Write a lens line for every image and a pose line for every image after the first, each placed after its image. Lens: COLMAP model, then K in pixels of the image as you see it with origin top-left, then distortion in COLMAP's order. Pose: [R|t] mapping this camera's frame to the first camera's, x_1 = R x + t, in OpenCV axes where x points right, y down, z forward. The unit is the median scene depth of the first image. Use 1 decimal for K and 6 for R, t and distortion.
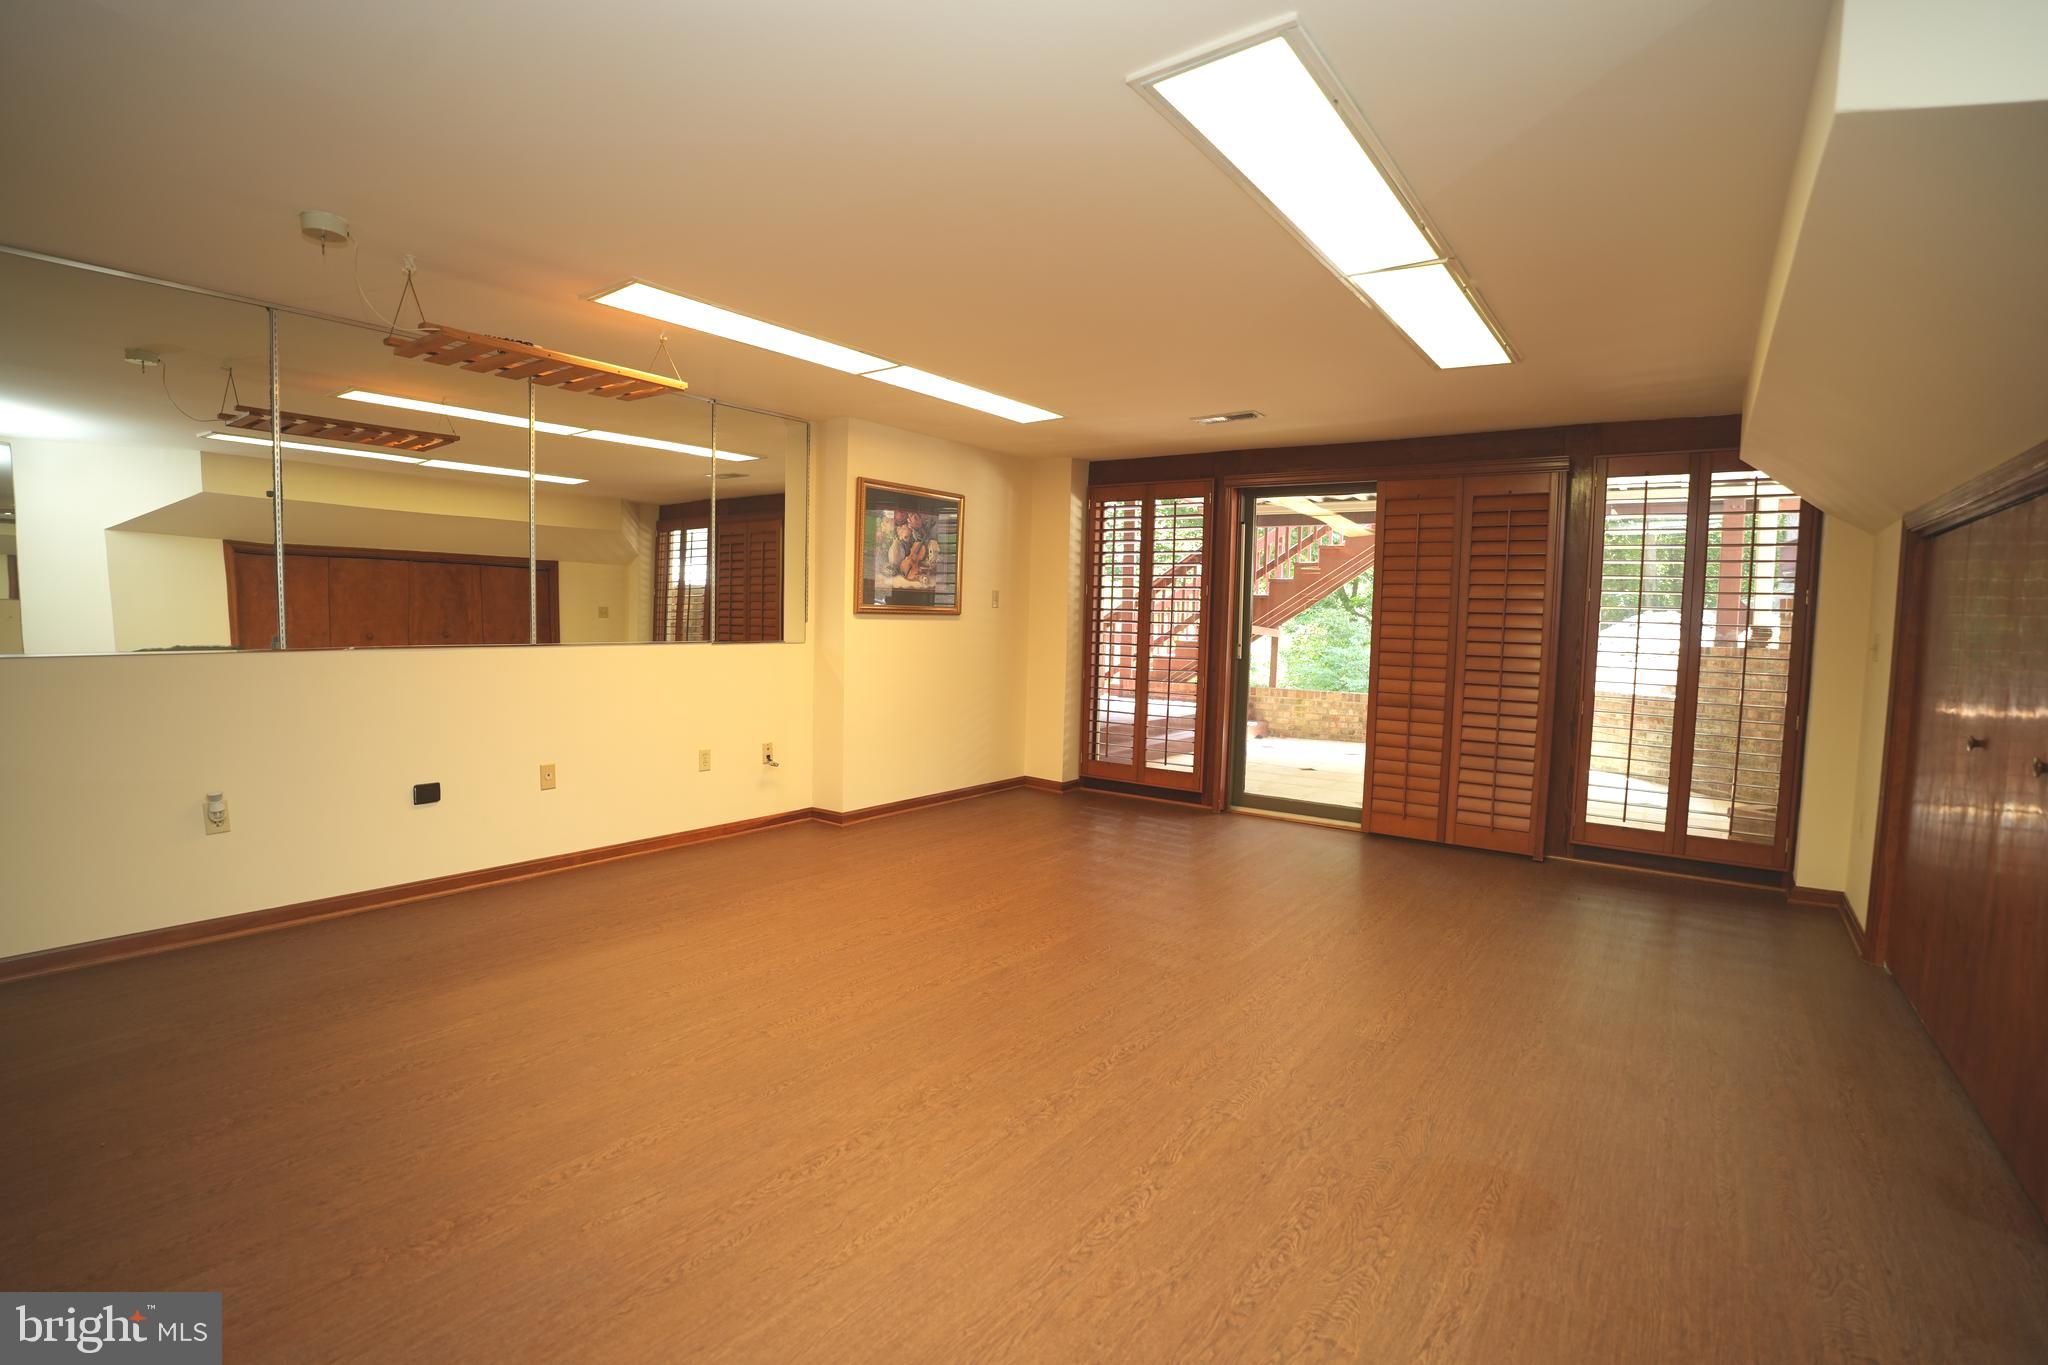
lens RADIAL K [[940.1, 0, 1023.3], [0, 940.1, 683.4], [0, 0, 1]] dist [-0.068622, 0.014752]
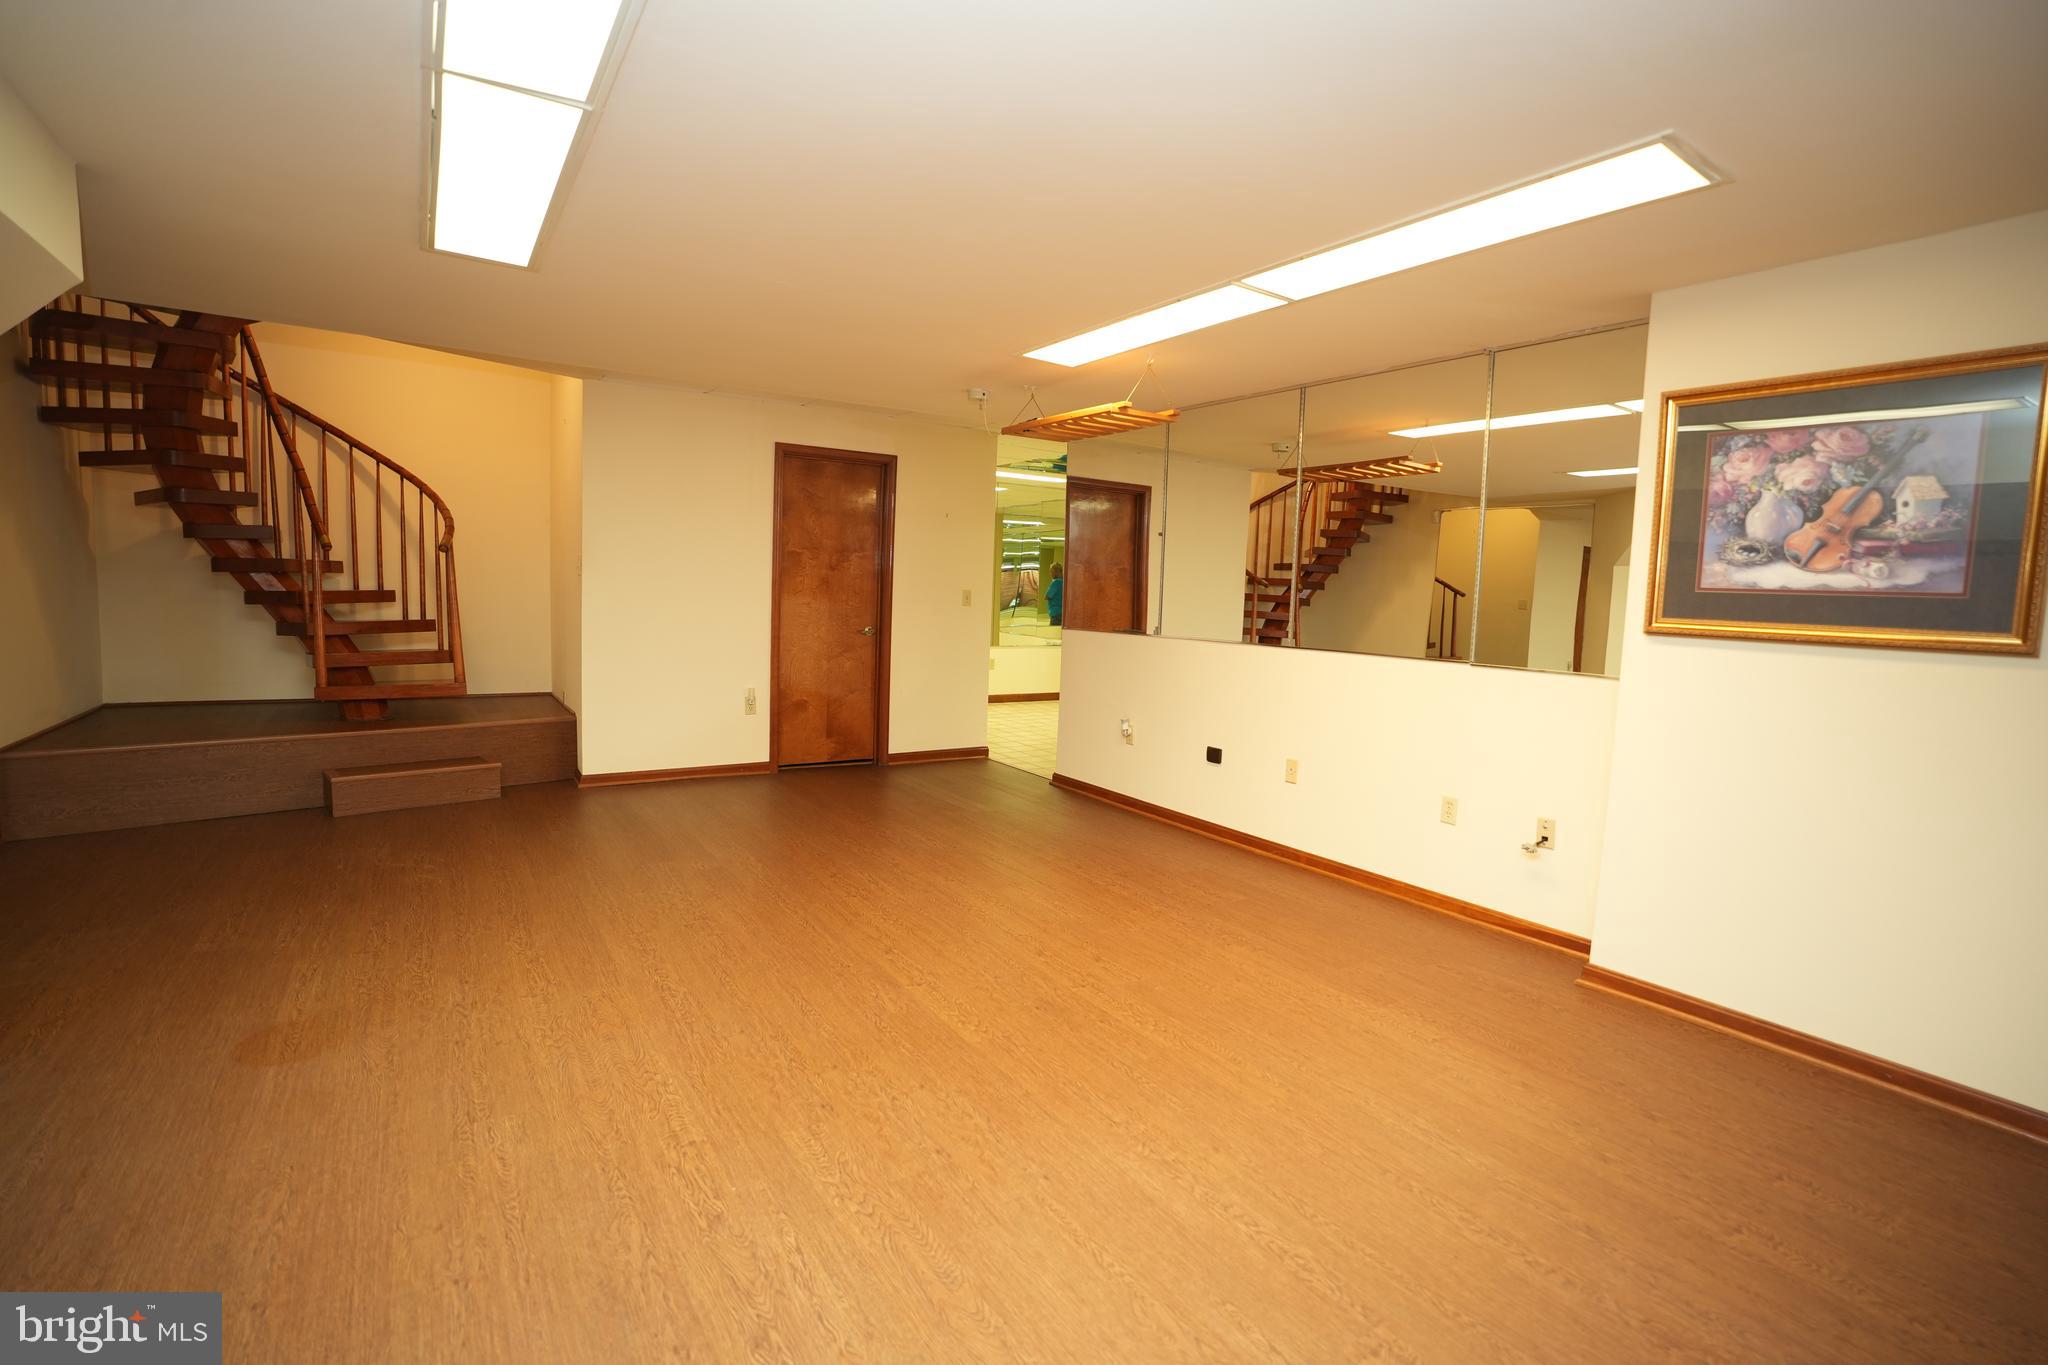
lens RADIAL K [[940.1, 0, 1025.7], [0, 940.1, 686.7], [0, 0, 1]] dist [-0.068622, 0.014752]
pose [[-0.347327, 0.058947, -0.935889, 0.542787], [-0.111334, 0.988371, 0.103571, -0.066903], [0.931111, 0.140170, -0.336725, 0.960400]]
